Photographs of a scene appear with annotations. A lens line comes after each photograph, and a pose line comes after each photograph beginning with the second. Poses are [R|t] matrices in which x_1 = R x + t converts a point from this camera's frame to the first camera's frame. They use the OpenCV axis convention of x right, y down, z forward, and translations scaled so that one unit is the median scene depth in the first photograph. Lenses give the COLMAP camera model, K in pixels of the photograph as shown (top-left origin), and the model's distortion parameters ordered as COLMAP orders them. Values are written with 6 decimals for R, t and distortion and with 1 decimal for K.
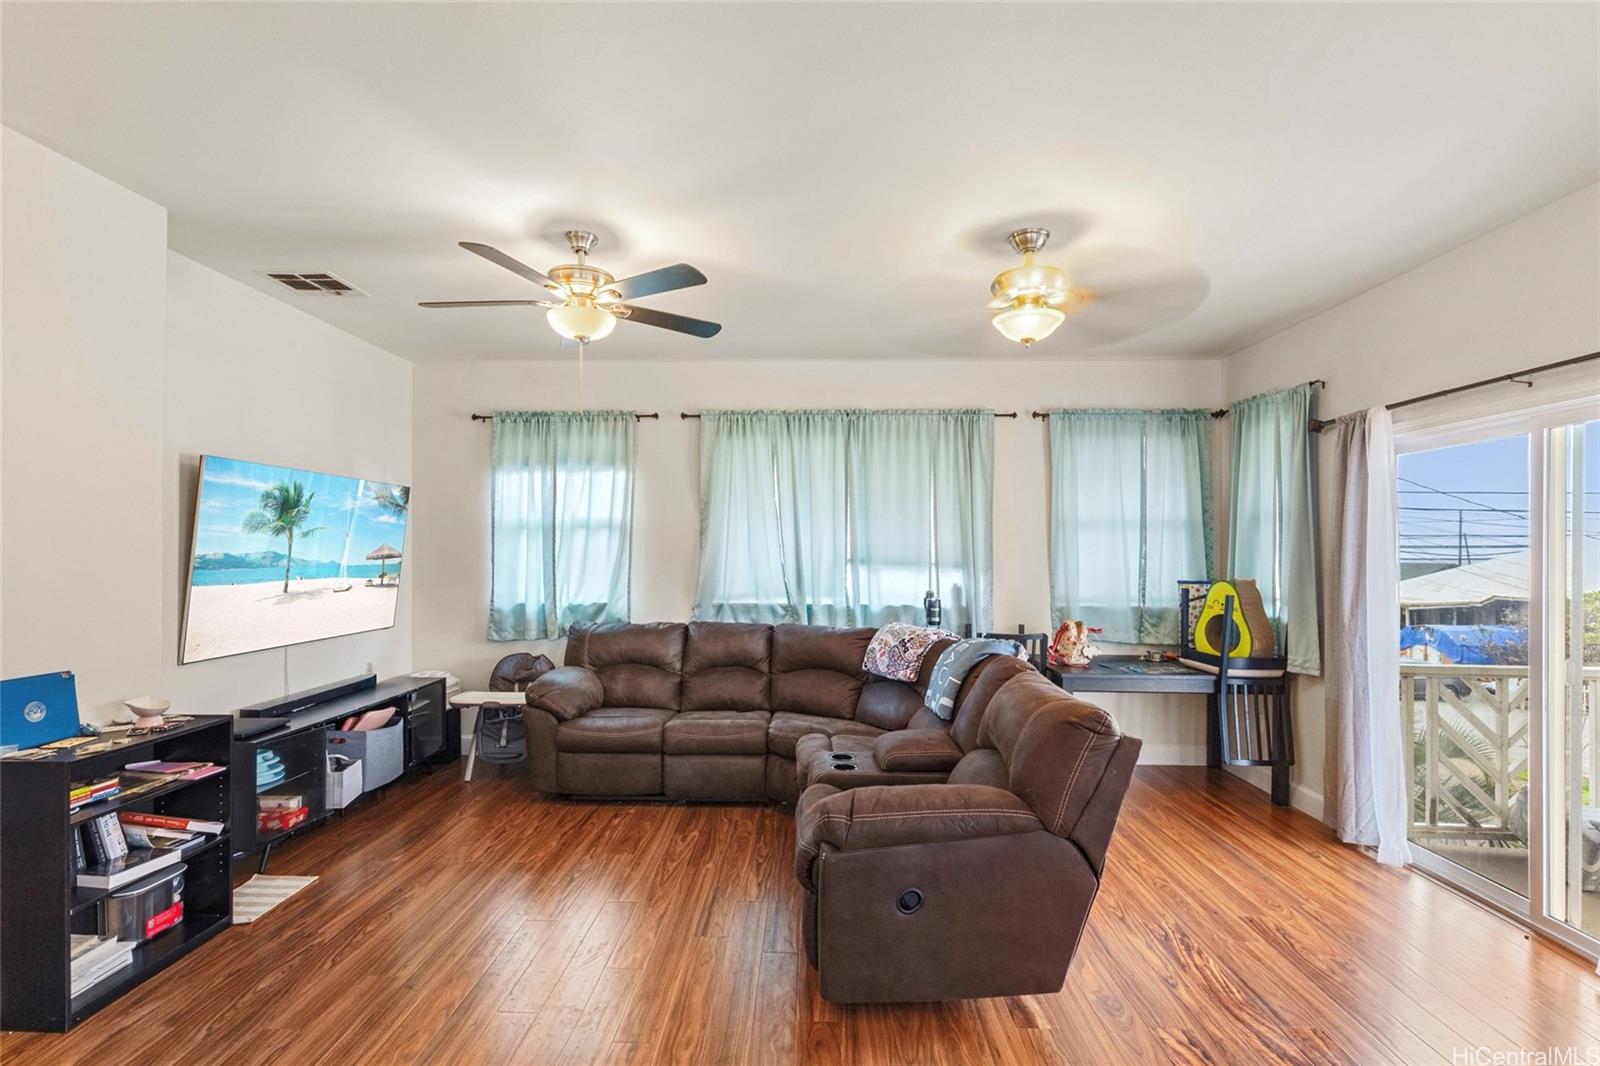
lens RADIAL K [[755.7, 0, 805.0], [0, 755.7, 549.0], [0, 0, 1]] dist [0.011591, 0.000245]
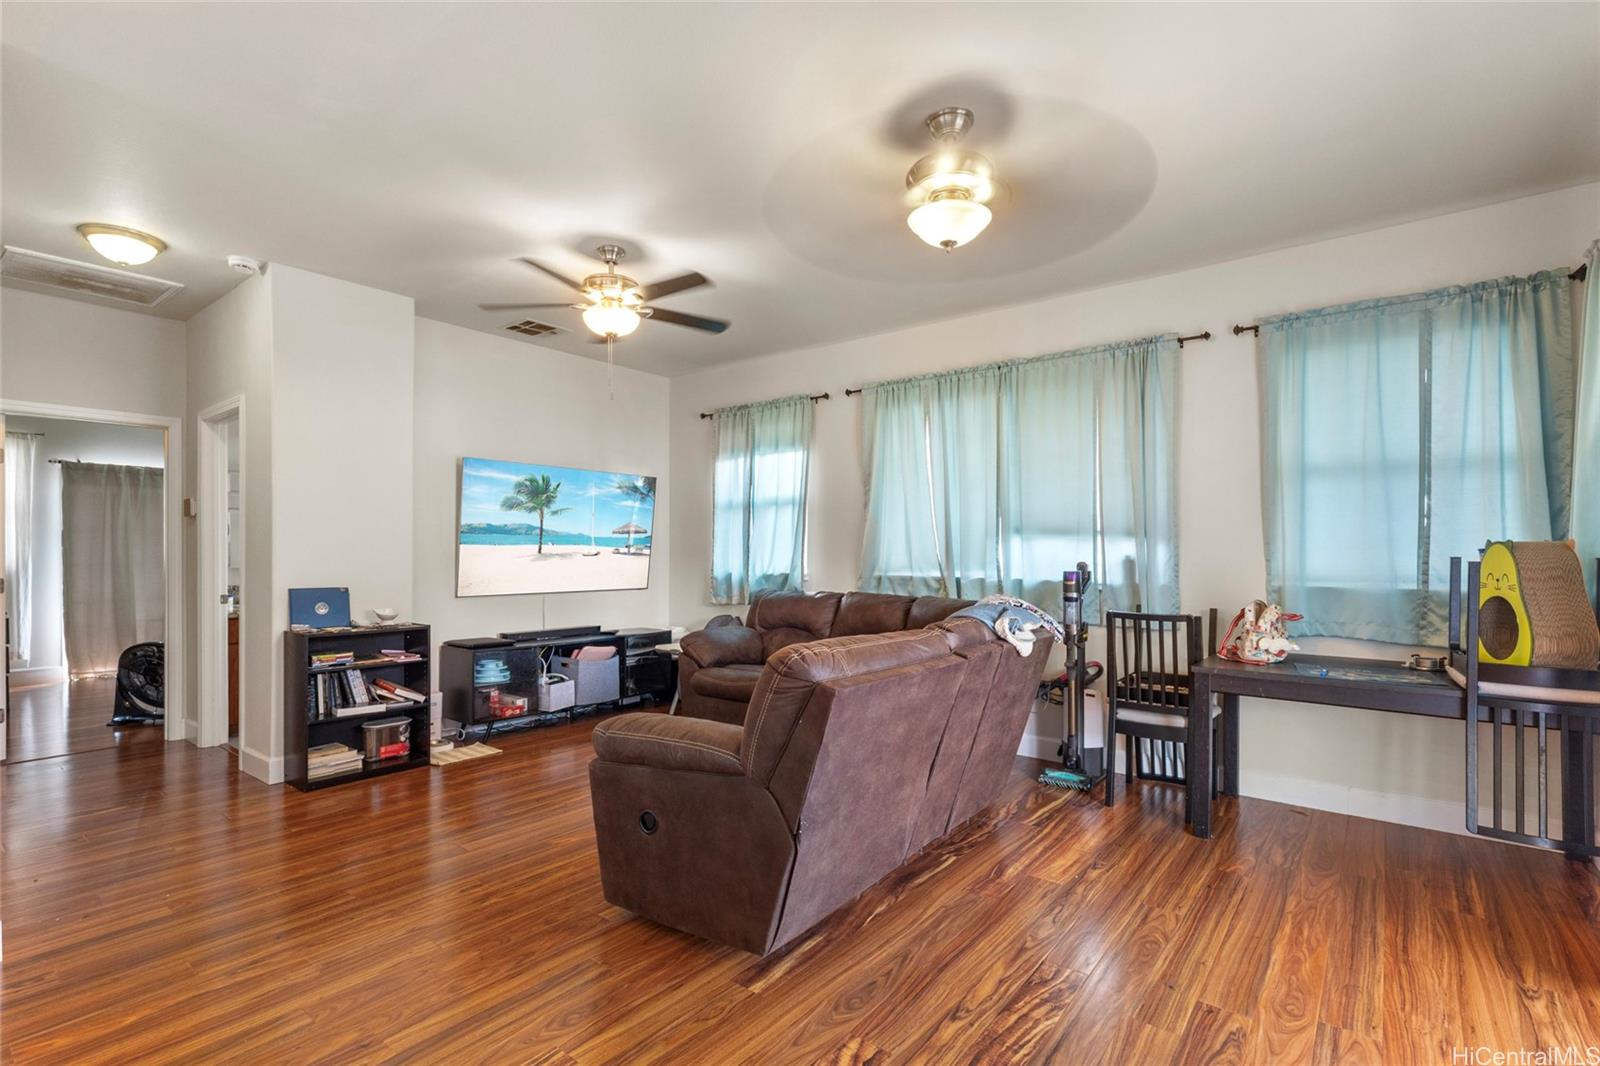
lens RADIAL K [[755.7, 0, 778.3], [0, 755.7, 554.2], [0, 0, 1]] dist [0.011591, 0.000245]
pose [[0.797802, 0.000761, -0.602919, 0.413700], [0.001115, 0.999996, 0.002737, 0.044277], [0.602919, -0.002856, 0.797797, 0.130362]]
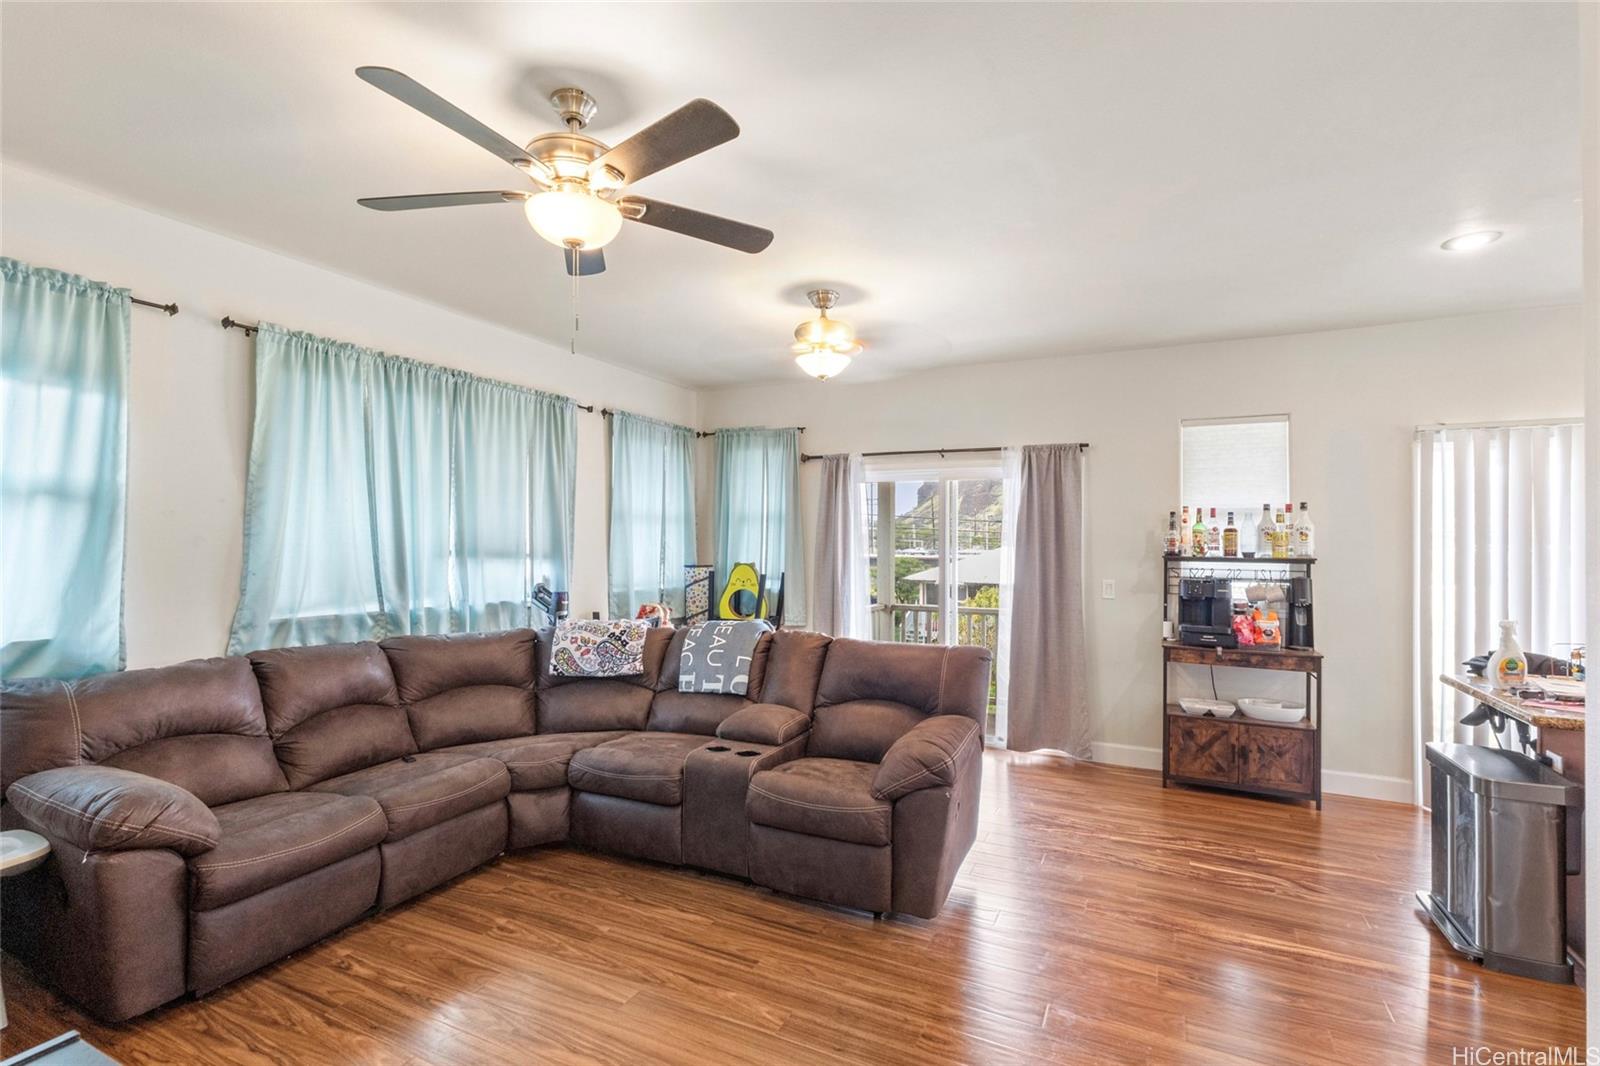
lens RADIAL K [[755.7, 0, 777.8], [0, 755.7, 528.8], [0, 0, 1]] dist [0.011591, 0.000245]
pose [[0.421607, 0.015796, 0.906641, -0.575077], [-0.009346, 0.999871, -0.013074, -0.002987], [-0.906731, -0.002962, 0.421700, 0.351318]]
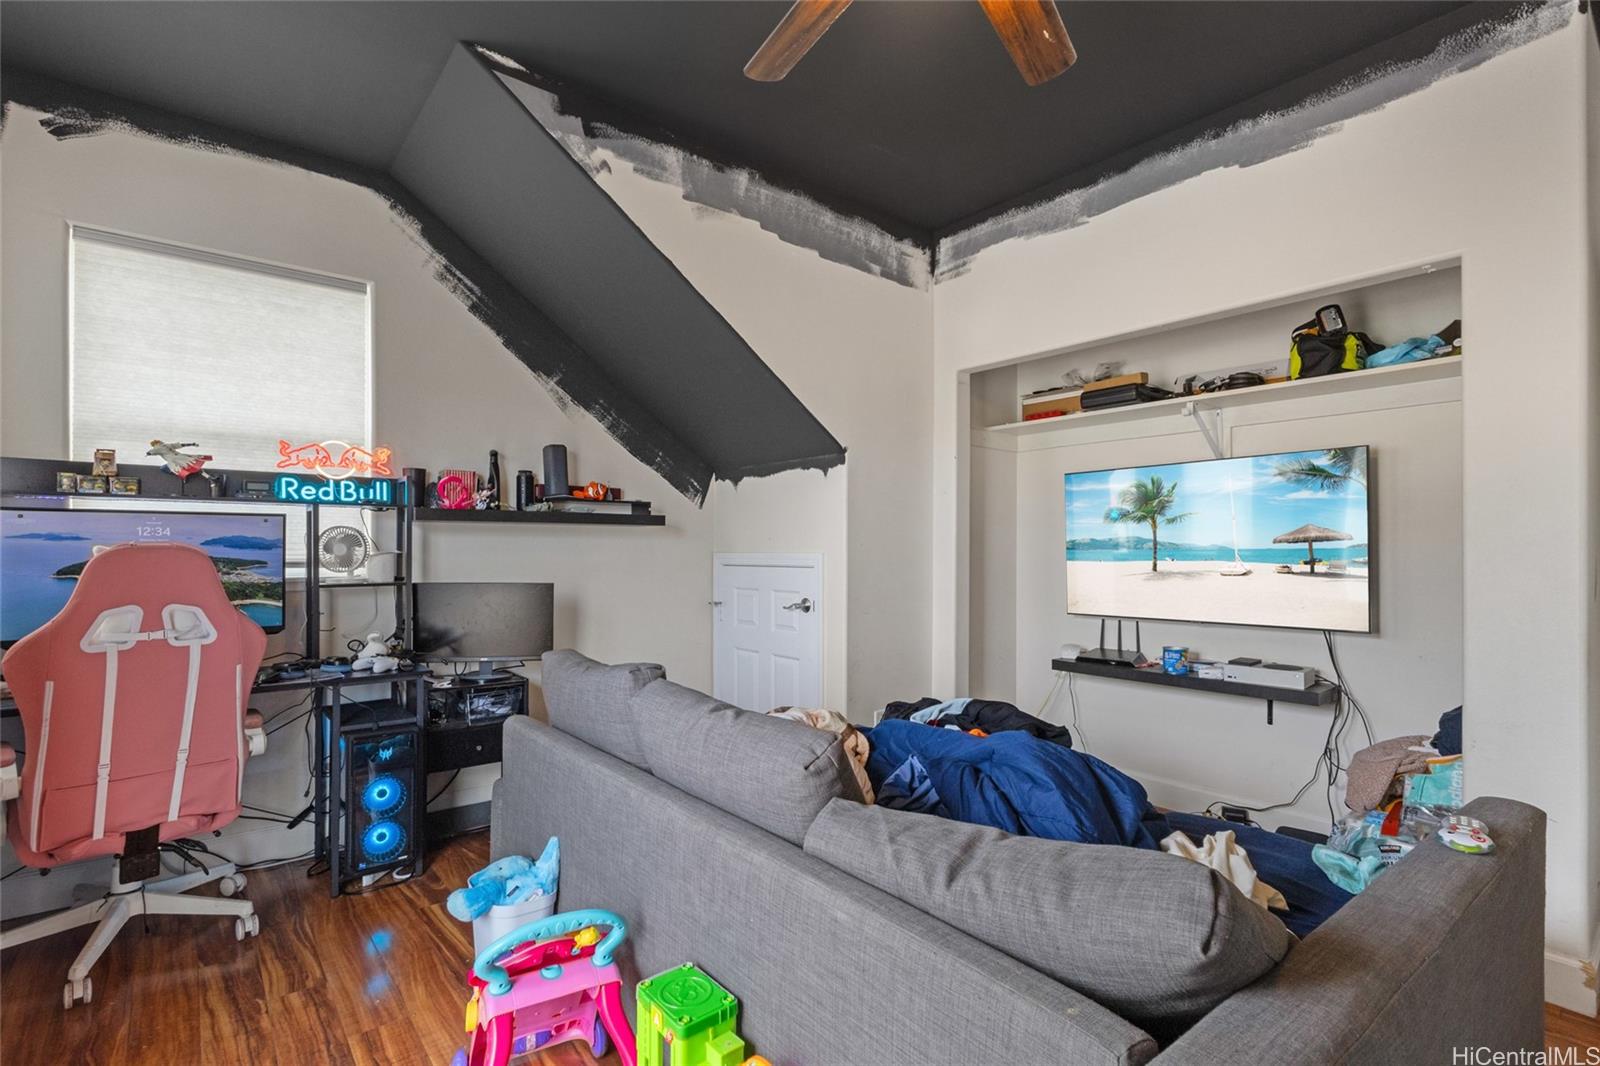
lens RADIAL K [[755.7, 0, 796.1], [0, 755.7, 546.2], [0, 0, 1]] dist [0.011591, 0.000245]
pose [[-0.767937, -0.005094, -0.640505, 0.411862], [0.005249, 0.999885, -0.014245, 0.026491], [0.640503, -0.014301, -0.767822, 1.273998]]
